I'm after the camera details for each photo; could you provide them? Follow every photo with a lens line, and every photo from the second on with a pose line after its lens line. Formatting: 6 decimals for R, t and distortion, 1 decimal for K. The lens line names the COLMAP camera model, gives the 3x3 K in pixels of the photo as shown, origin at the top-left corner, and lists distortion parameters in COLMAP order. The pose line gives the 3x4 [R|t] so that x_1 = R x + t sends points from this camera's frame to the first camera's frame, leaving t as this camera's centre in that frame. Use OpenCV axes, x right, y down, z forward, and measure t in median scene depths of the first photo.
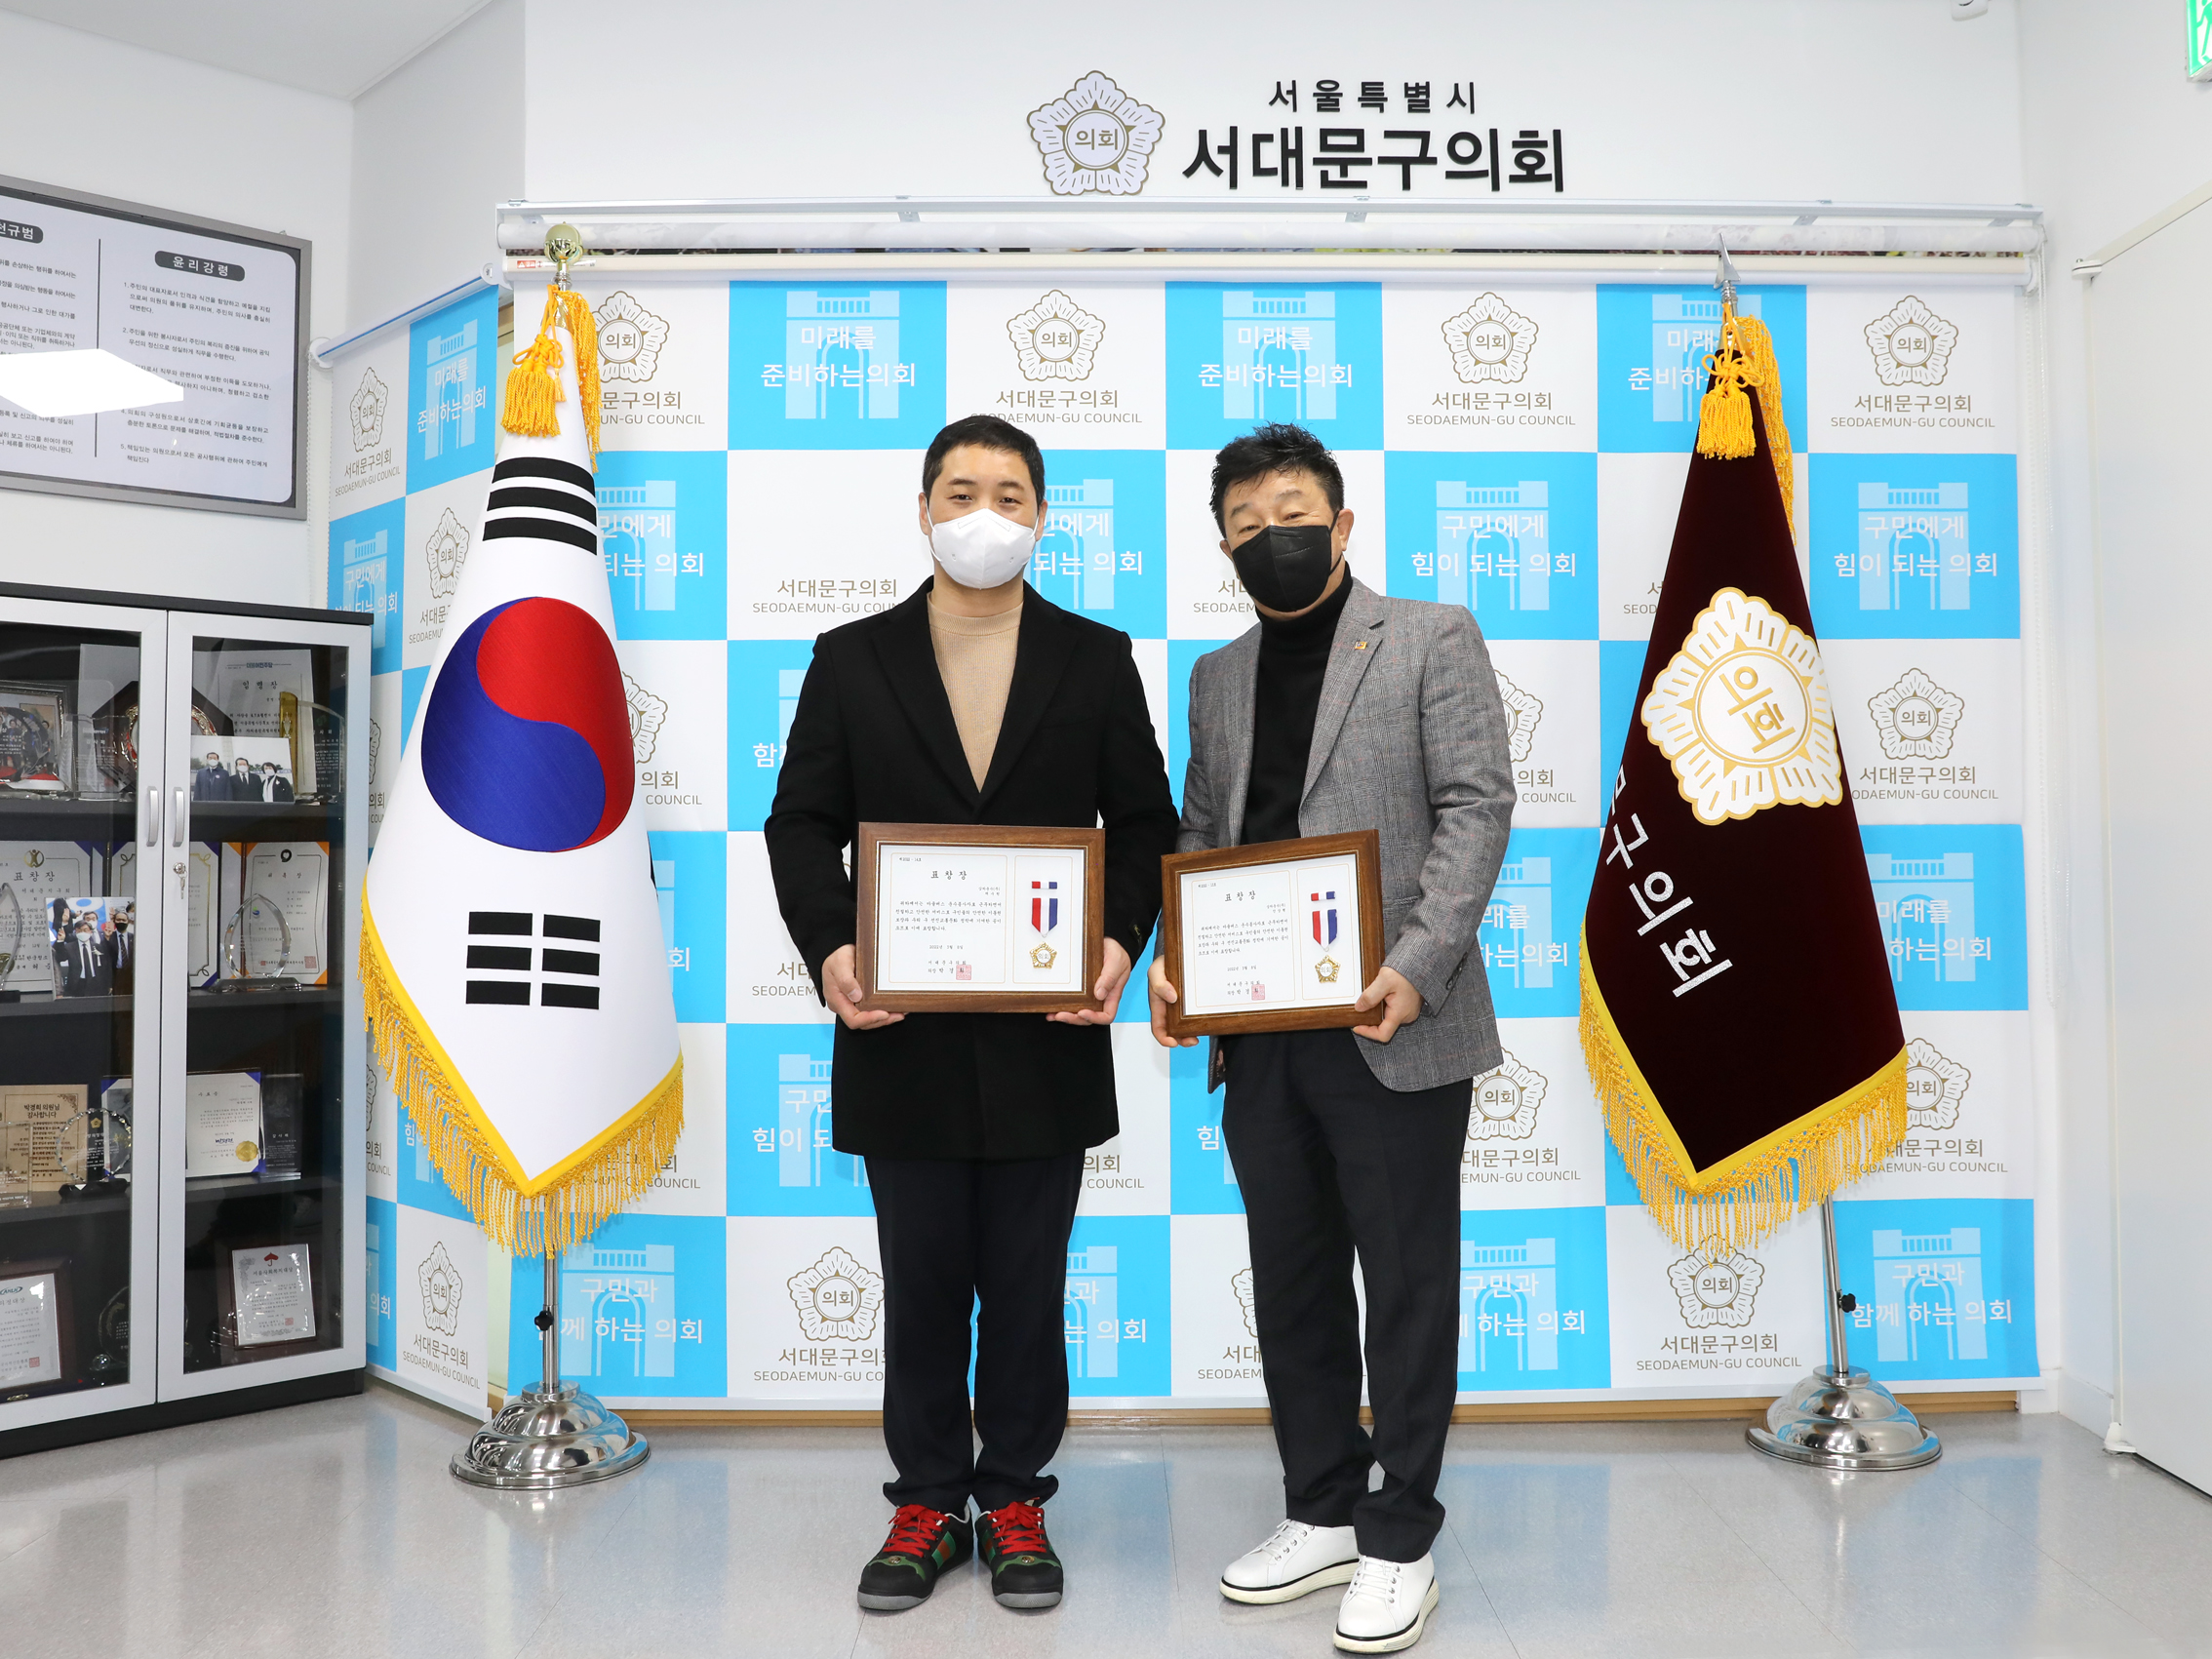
lens RADIAL K [[1999.0, 0, 1165.1], [0, 1999.0, 786.9], [0, 0, 1]] dist [-0.100011, 0.111472]
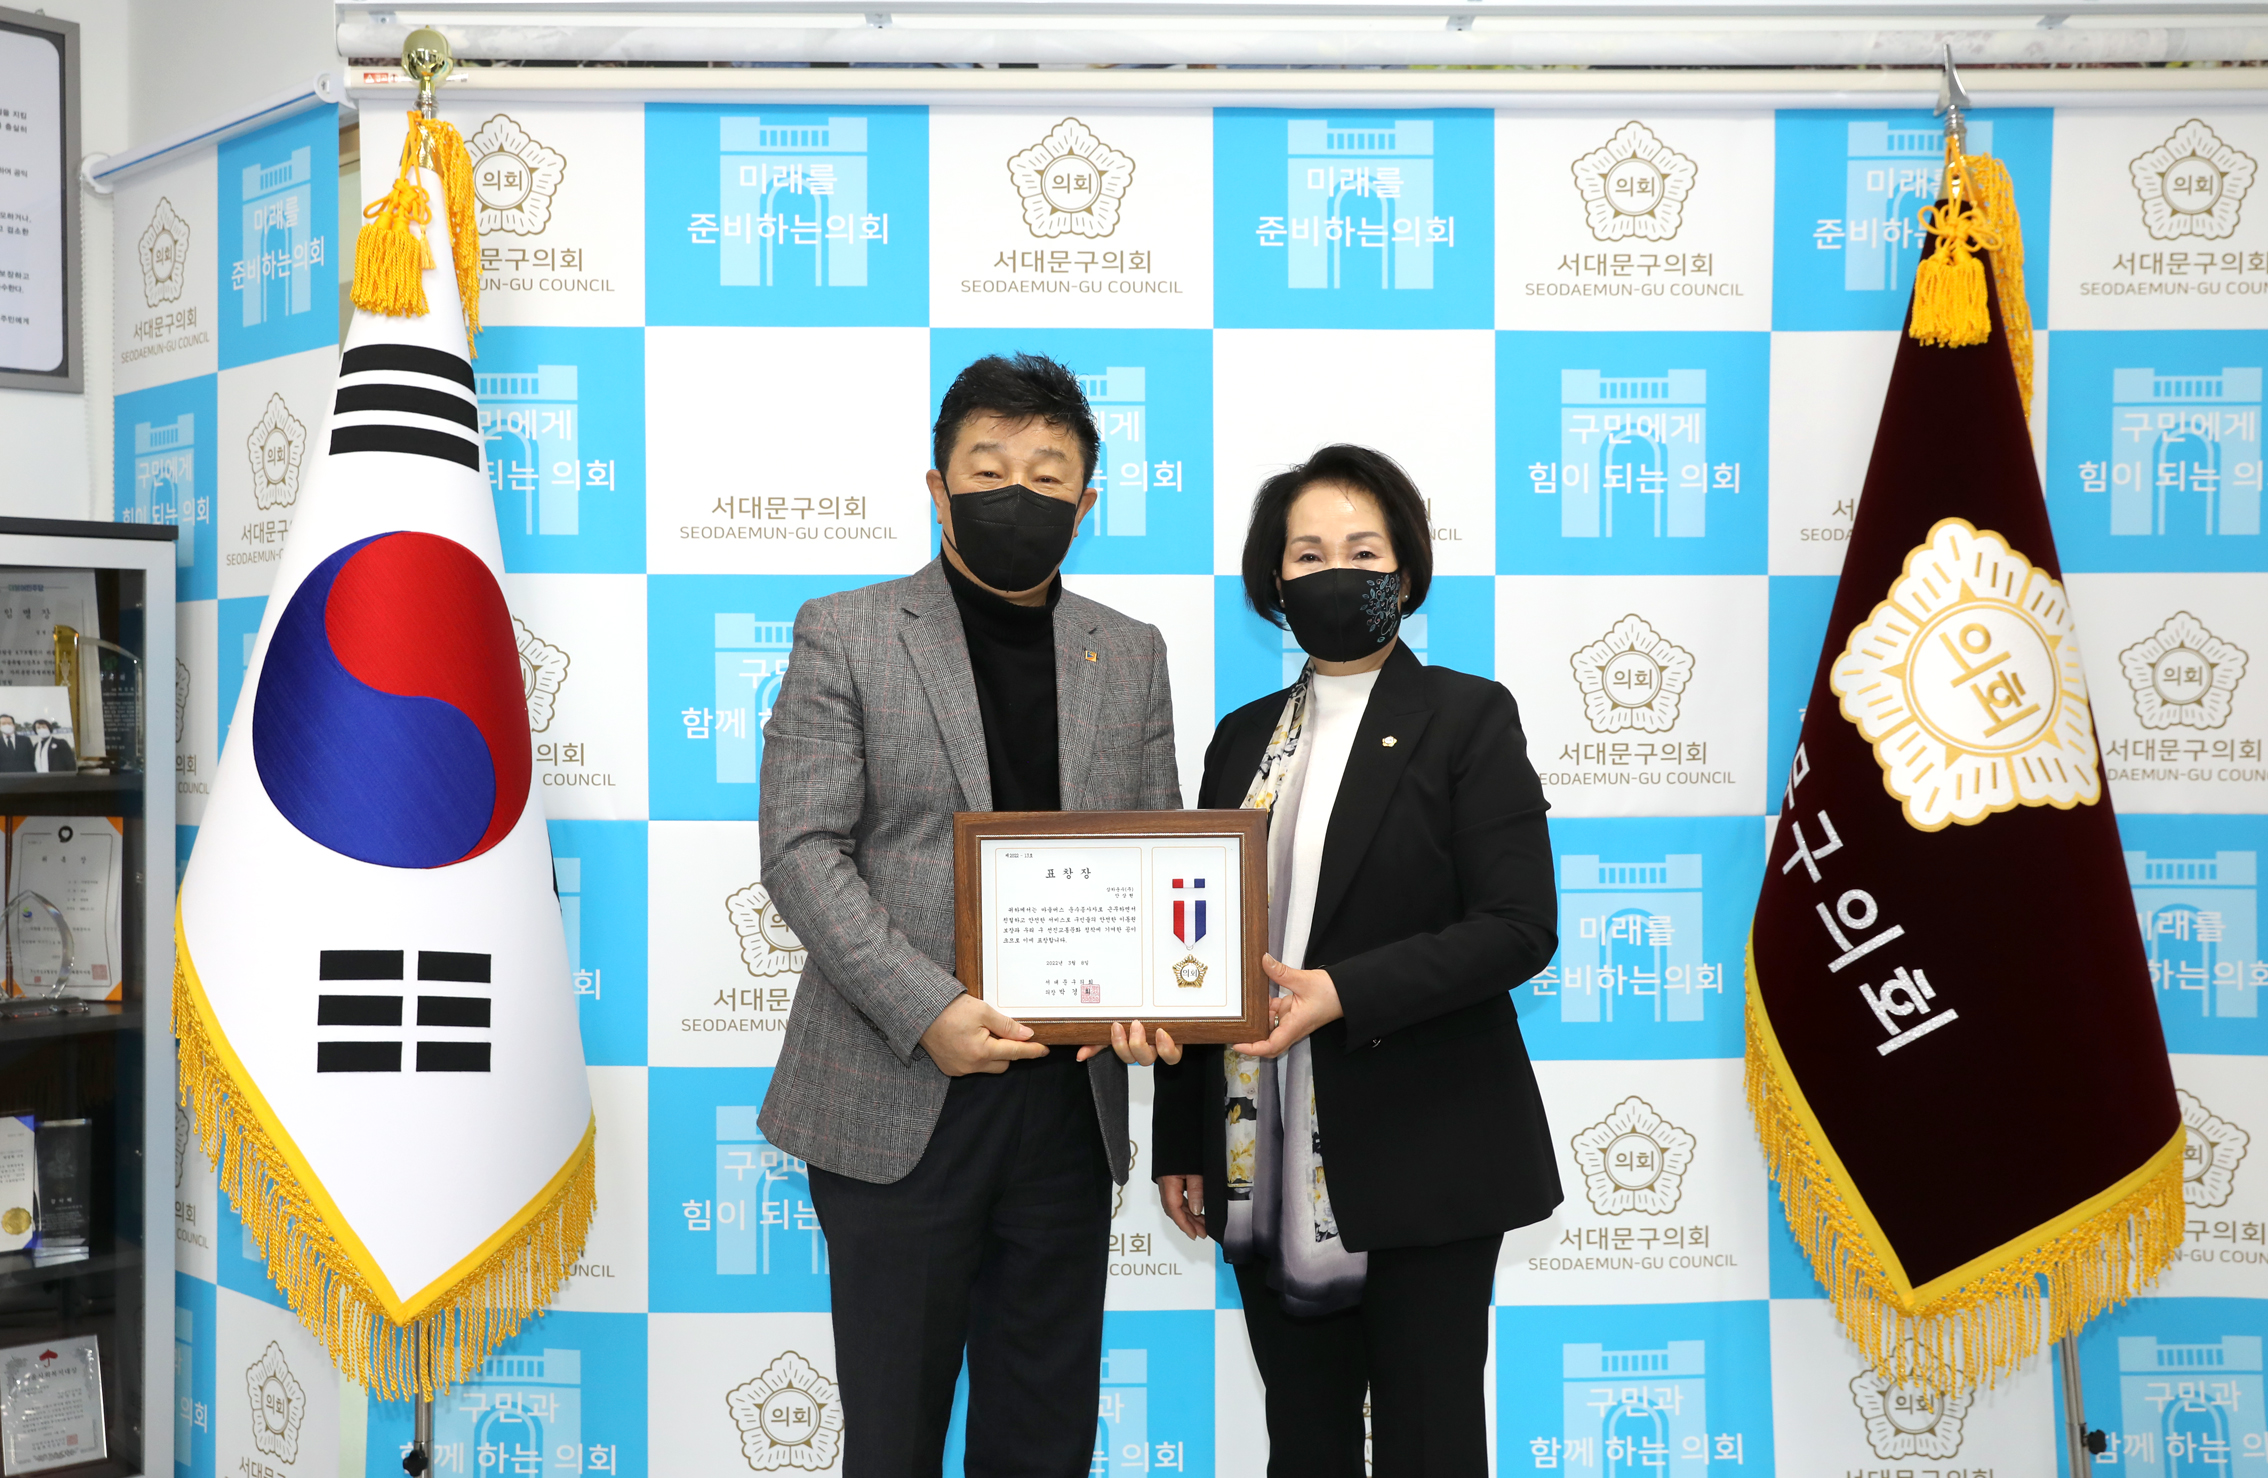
lens RADIAL K [[2363.7, 0, 1093.2], [0, 2363.7, 697.2], [0, 0, 1]] dist [-0.025316, 0.130420]
pose [[0.999994, 0.003452, 0.000550, -0.046540], [-0.003472, 0.999121, 0.041771, -0.064838], [-0.000405, -0.041772, 0.999127, 0.078489]]
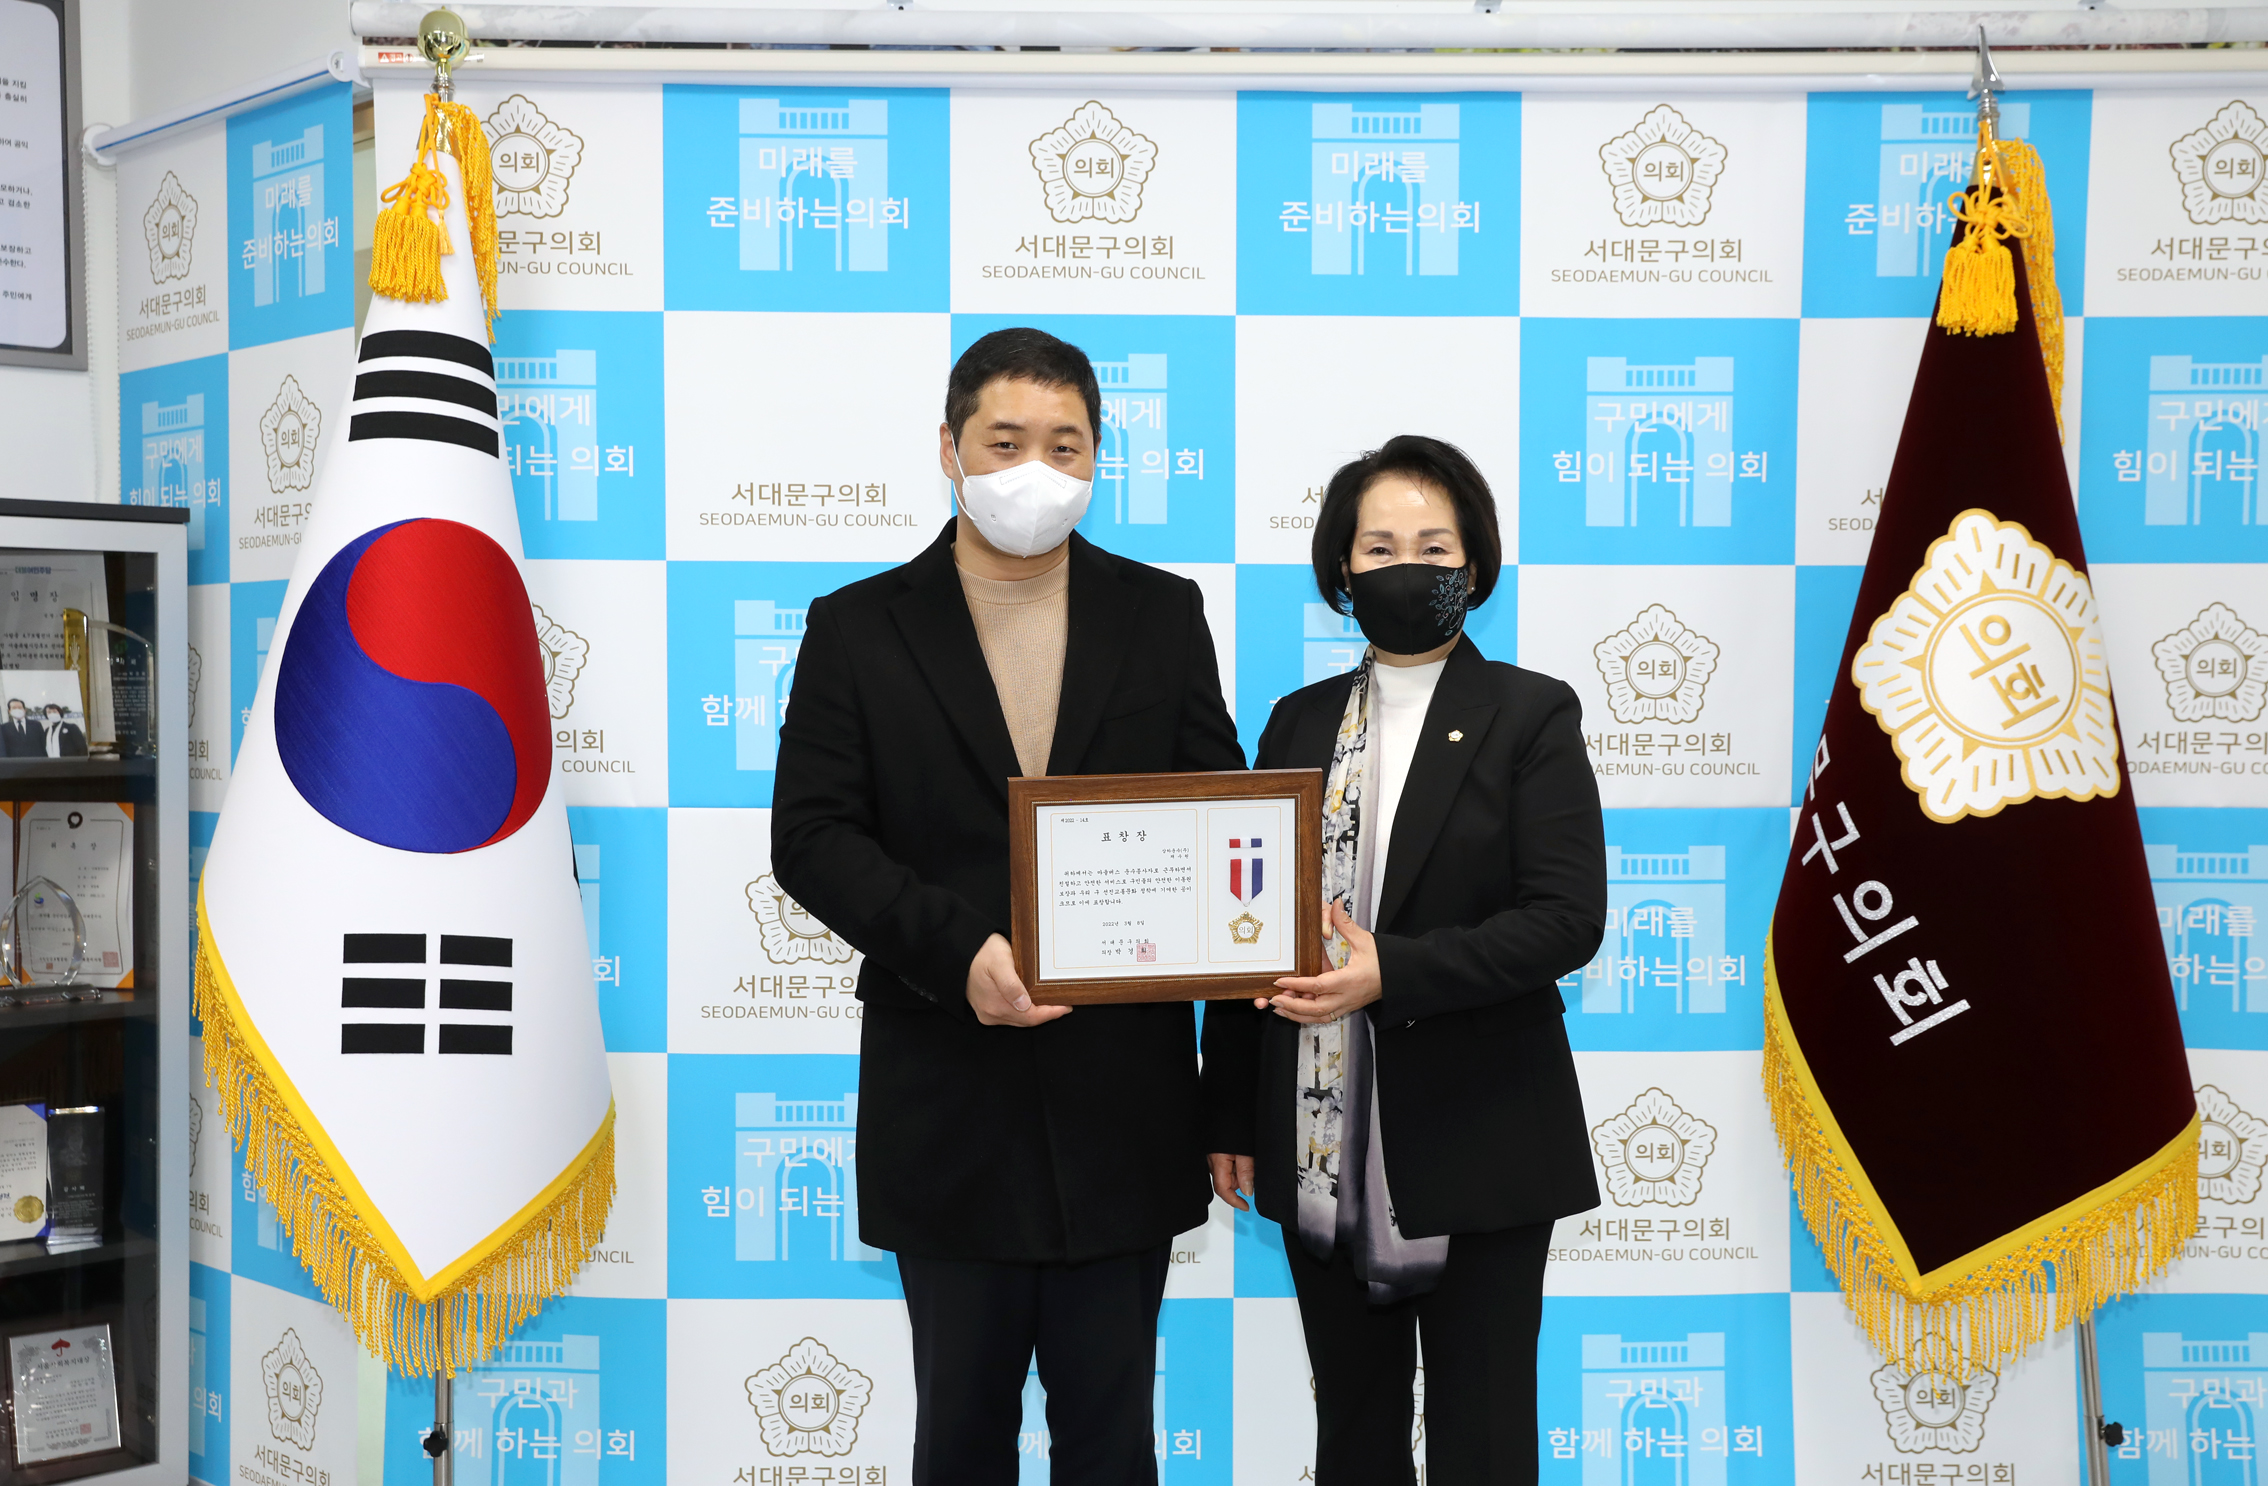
lens RADIAL K [[2586.4, 0, 1134.0], [0, 2586.4, 743.0], [0, 0, 1]] dist [0.013517, 0.148702]
pose [[0.999965, 0.007239, -0.004199, -0.033722], [-0.006951, 0.997865, 0.064936, -0.069593], [0.004660, -0.064904, 0.997881, -0.006922]]
